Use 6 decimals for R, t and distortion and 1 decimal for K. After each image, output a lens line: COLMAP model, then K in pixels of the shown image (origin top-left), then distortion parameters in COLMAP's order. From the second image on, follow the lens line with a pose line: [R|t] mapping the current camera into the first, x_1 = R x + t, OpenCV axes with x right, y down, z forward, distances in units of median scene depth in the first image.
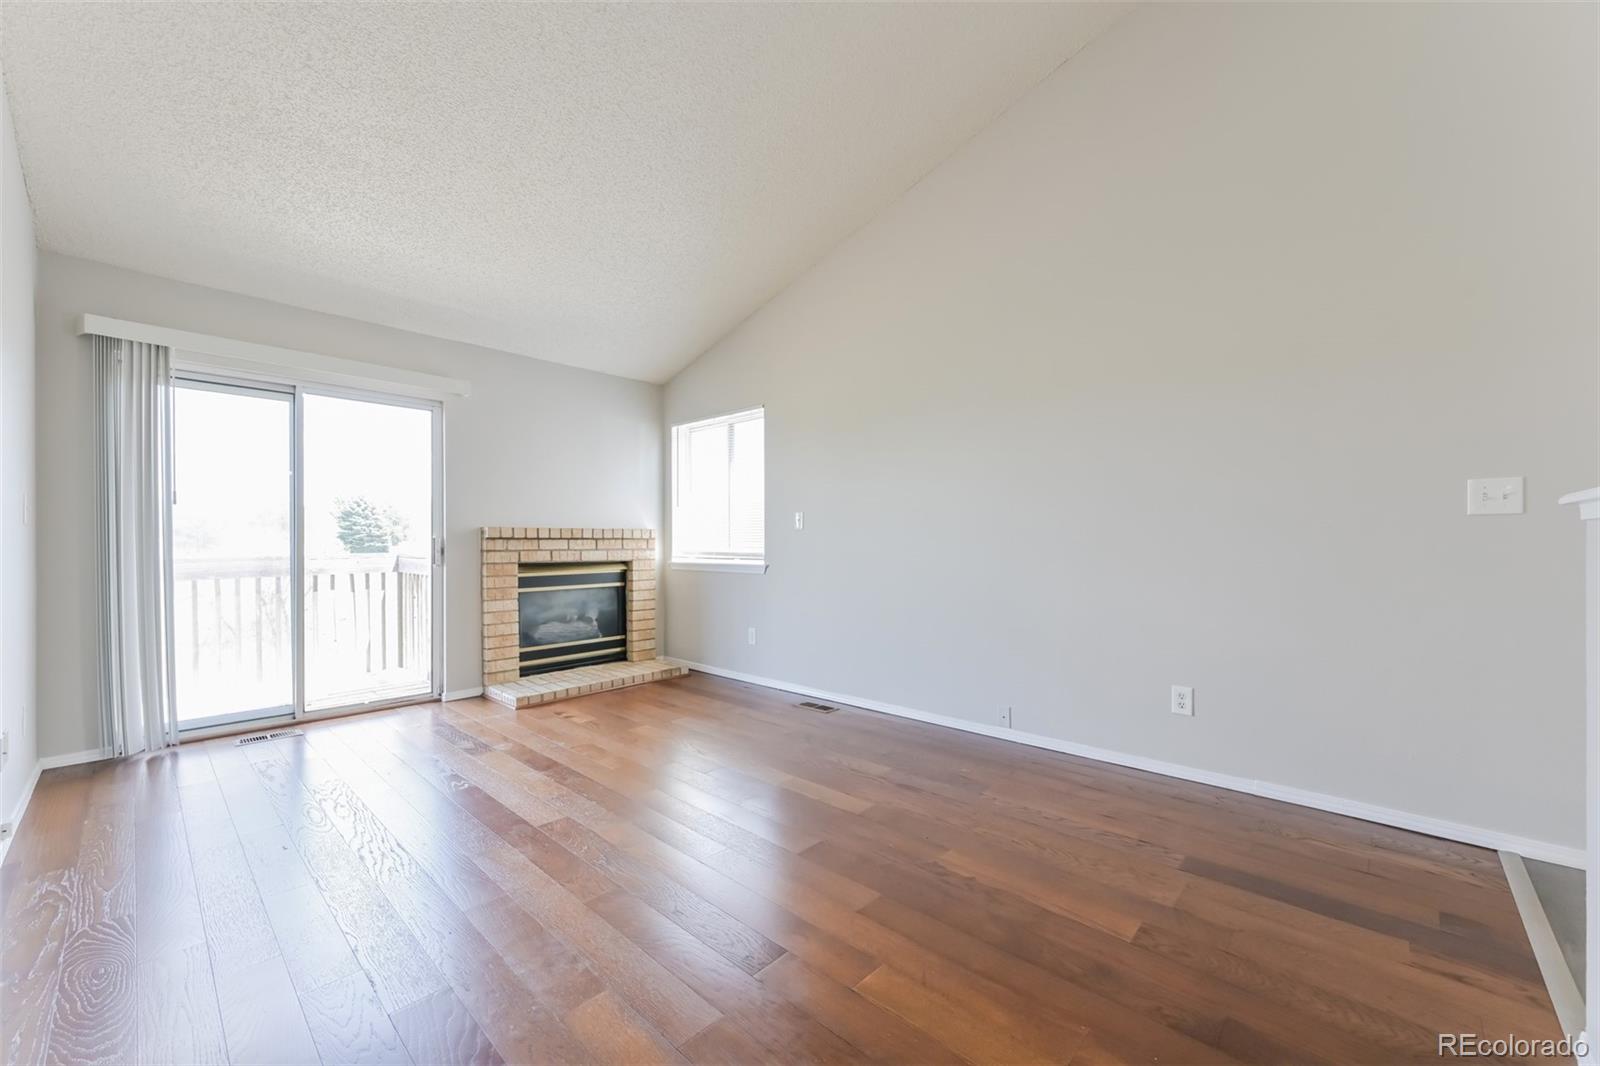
lens RADIAL K [[626.4, 0, 804.6], [0, 626.4, 546.4], [0, 0, 1]] dist [-0.000155, 0.000021]
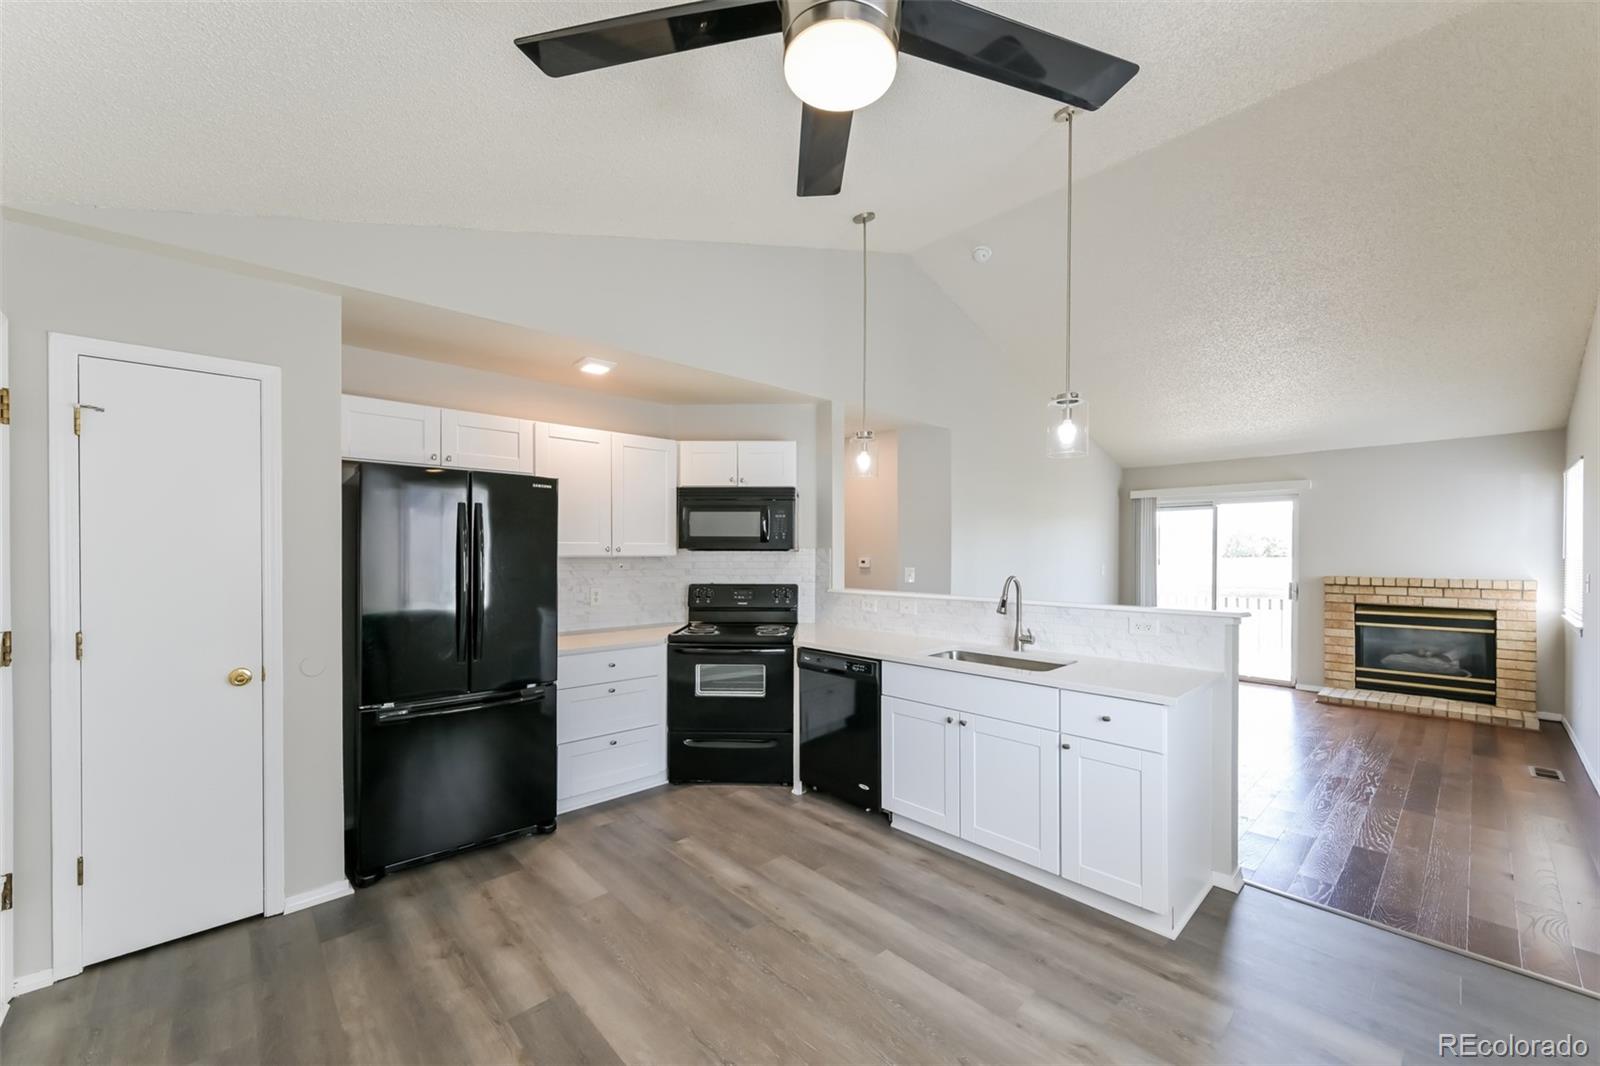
lens RADIAL K [[622.1, 0, 805.9], [0, 622.1, 552.8], [0, 0, 1]] dist [-0.000268, 0.000119]
pose [[-0.074755, 0.005405, -0.997187, 0.951624], [-0.003505, 0.999978, 0.005683, -0.084050], [0.997196, 0.003920, -0.074734, -0.081553]]
